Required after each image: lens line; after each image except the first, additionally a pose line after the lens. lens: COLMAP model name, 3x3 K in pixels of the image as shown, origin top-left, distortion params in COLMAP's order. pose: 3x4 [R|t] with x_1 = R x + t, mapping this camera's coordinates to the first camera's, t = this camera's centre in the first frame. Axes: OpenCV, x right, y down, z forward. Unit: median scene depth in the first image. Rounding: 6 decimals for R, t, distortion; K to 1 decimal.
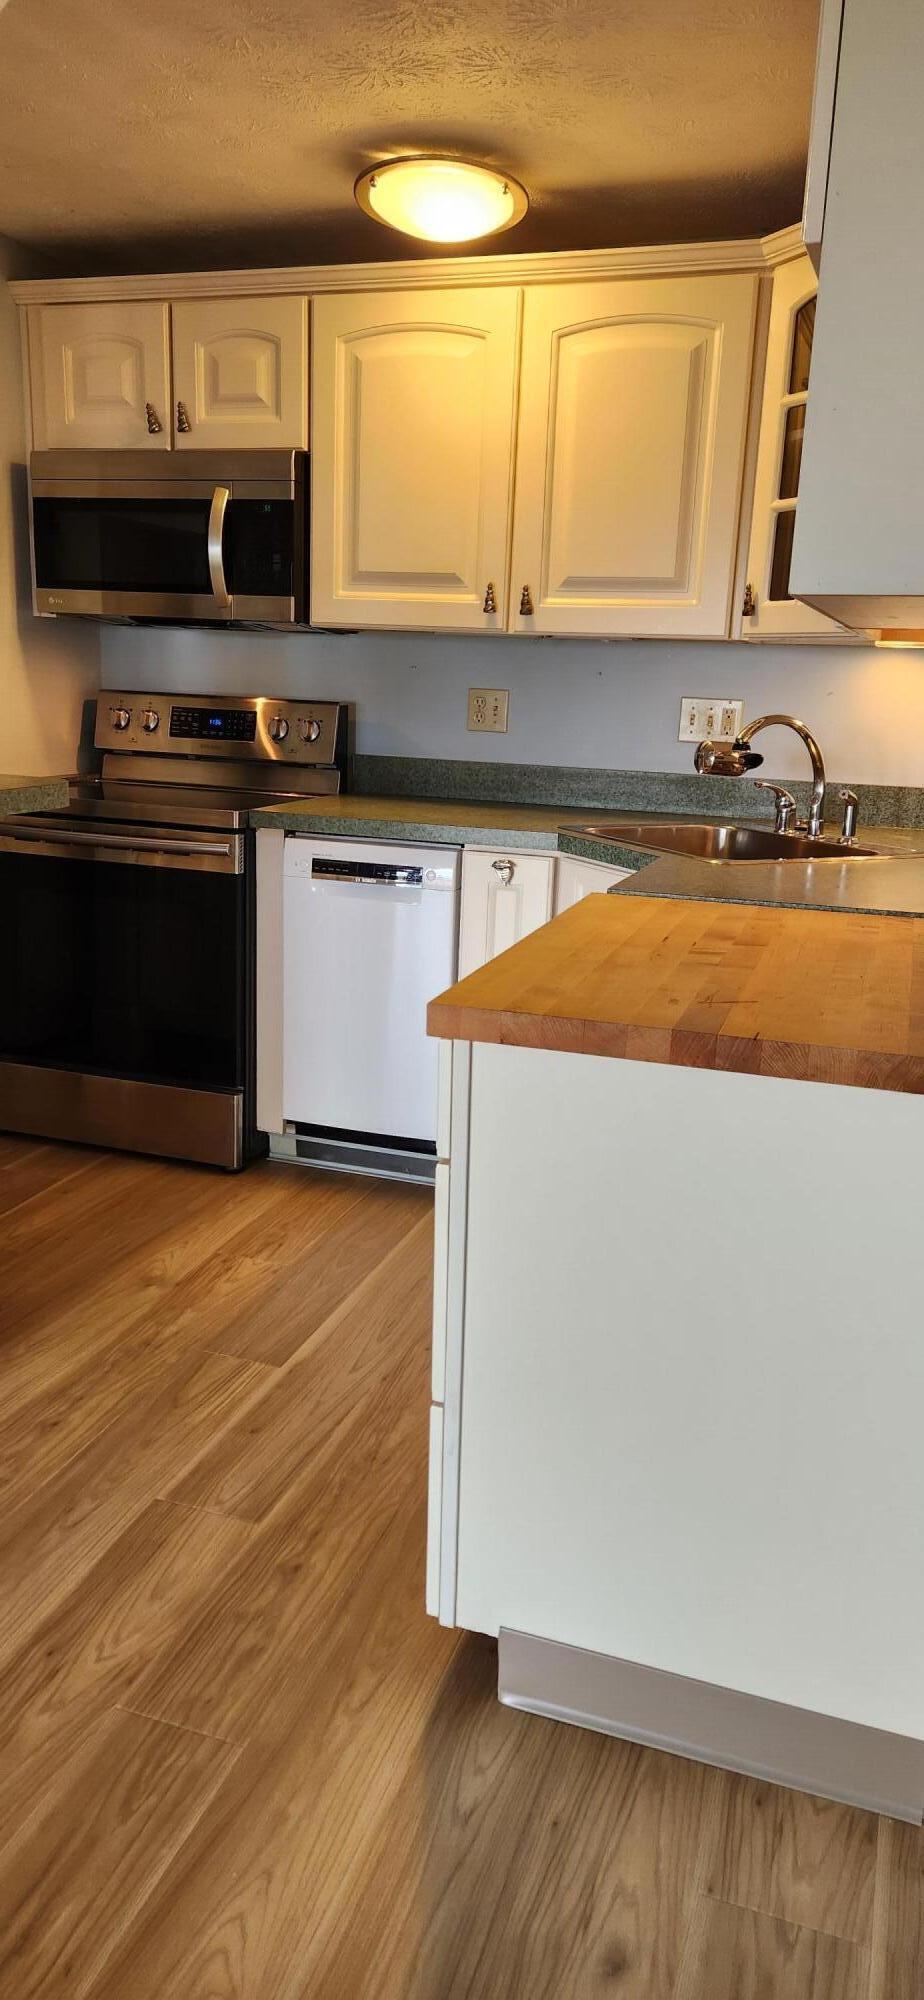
lens RADIAL K [[1358.5, 0, 460.4], [0, 1358.5, 999.1], [0, 0, 1]] dist [0.058165, -0.005465]
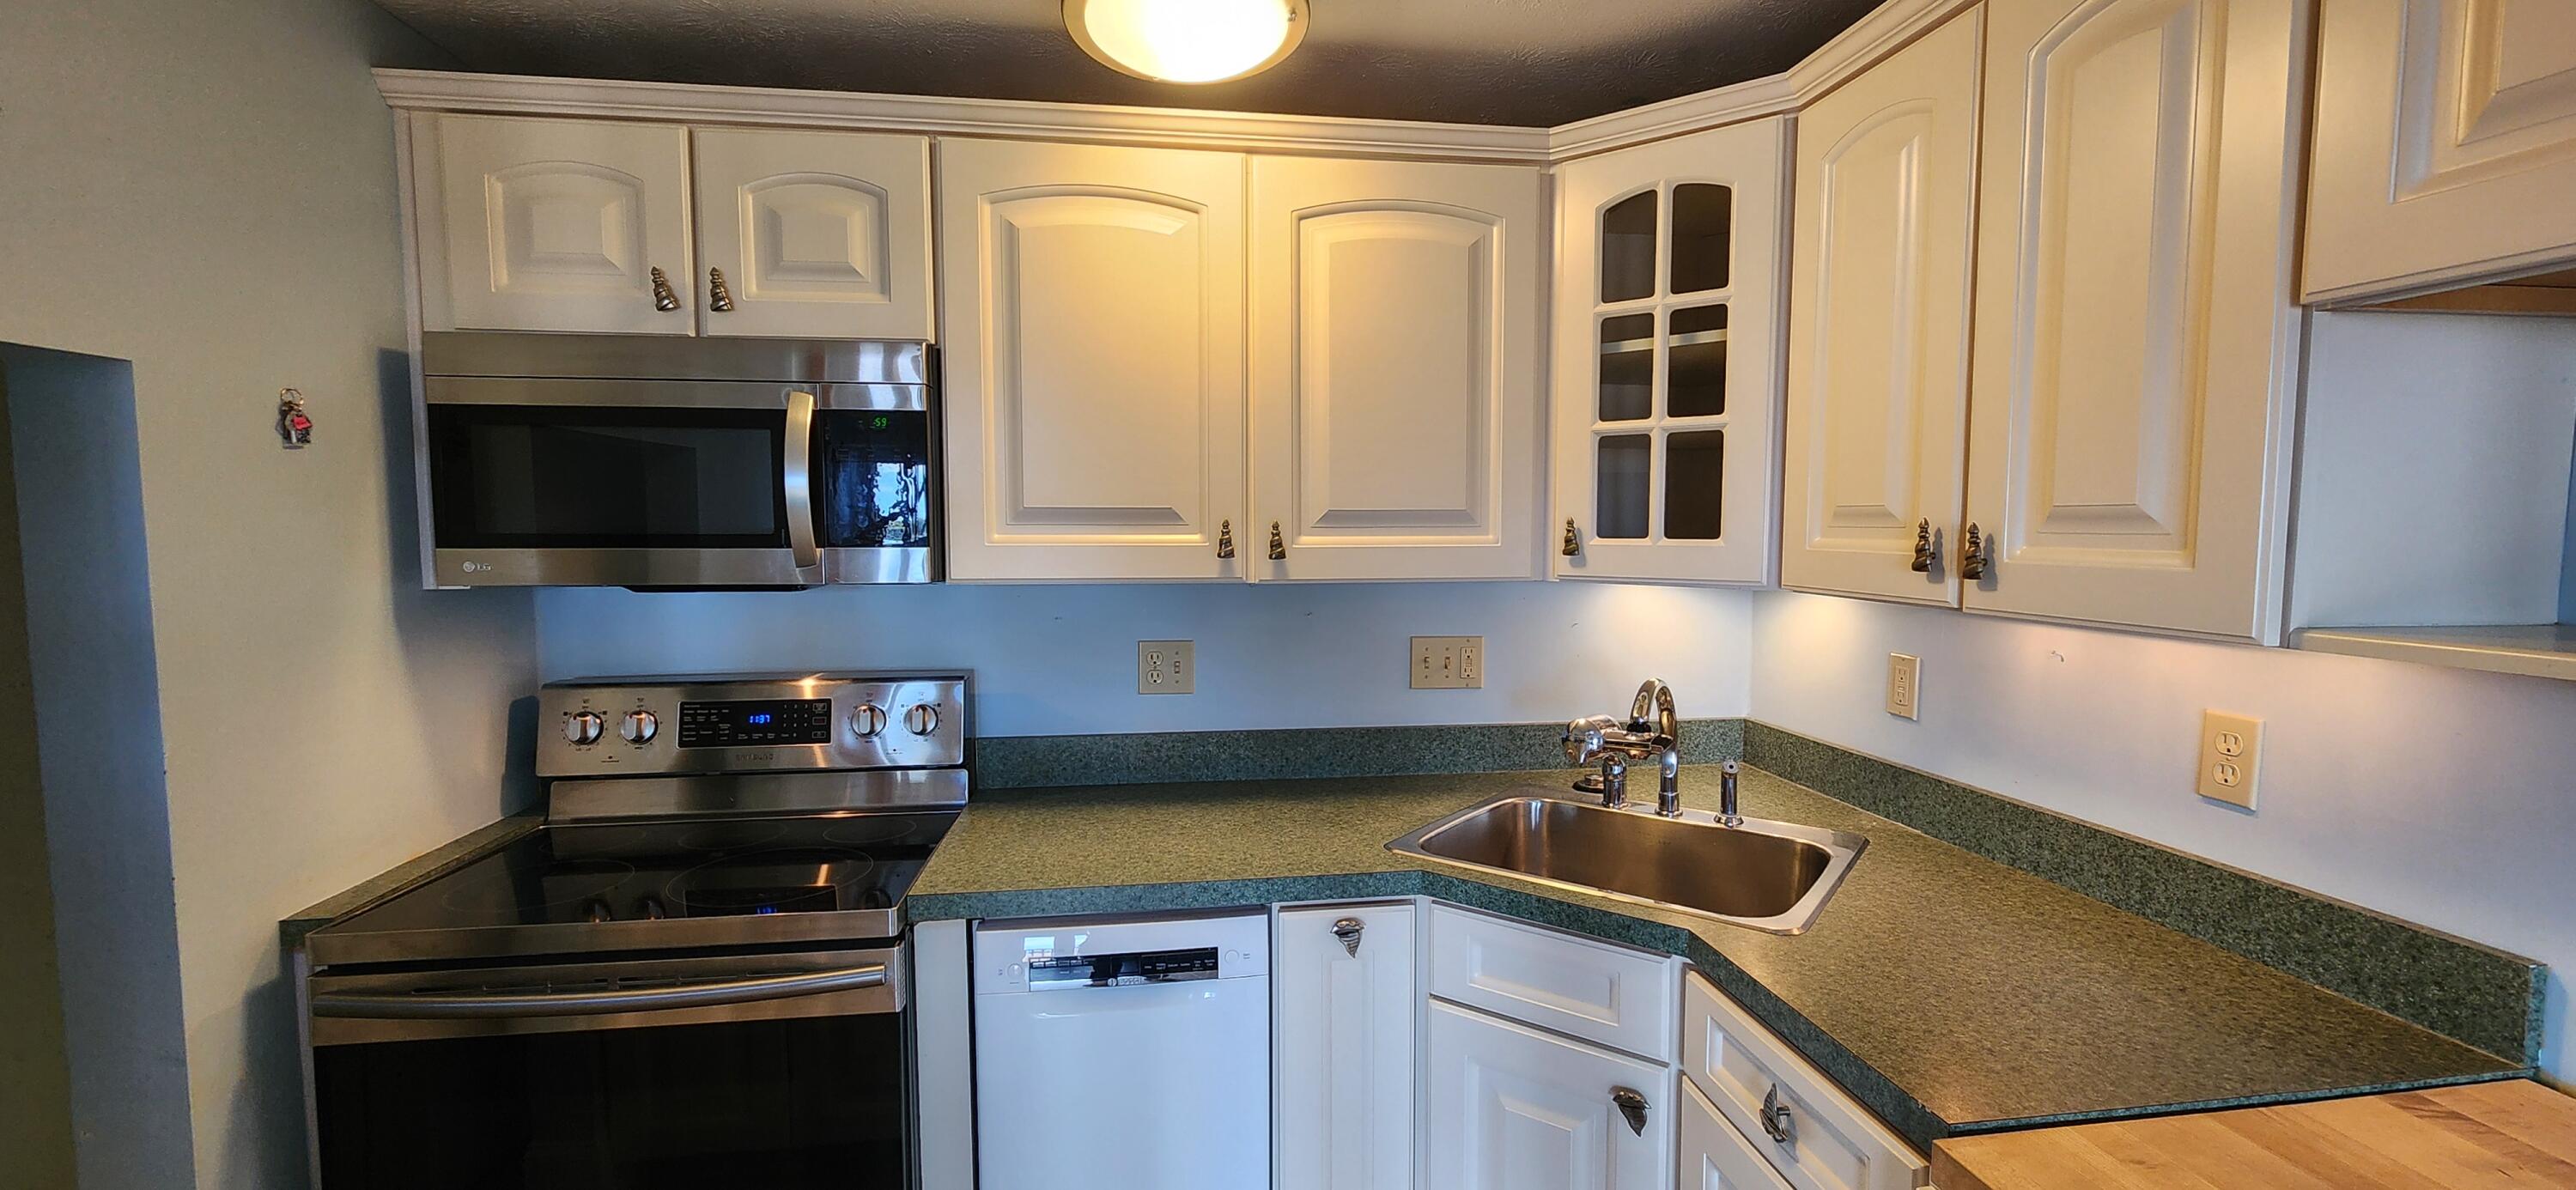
lens RADIAL K [[1056.1, 0, 1290.2], [0, 1056.1, 595.1], [0, 0, 1]] dist [0.002079, -0.000238]
pose [[0.890535, -0.071183, 0.449312, -0.198266], [0.141092, 0.982195, -0.124038, -0.181734], [-0.432483, 0.173854, 0.884722, 0.468018]]
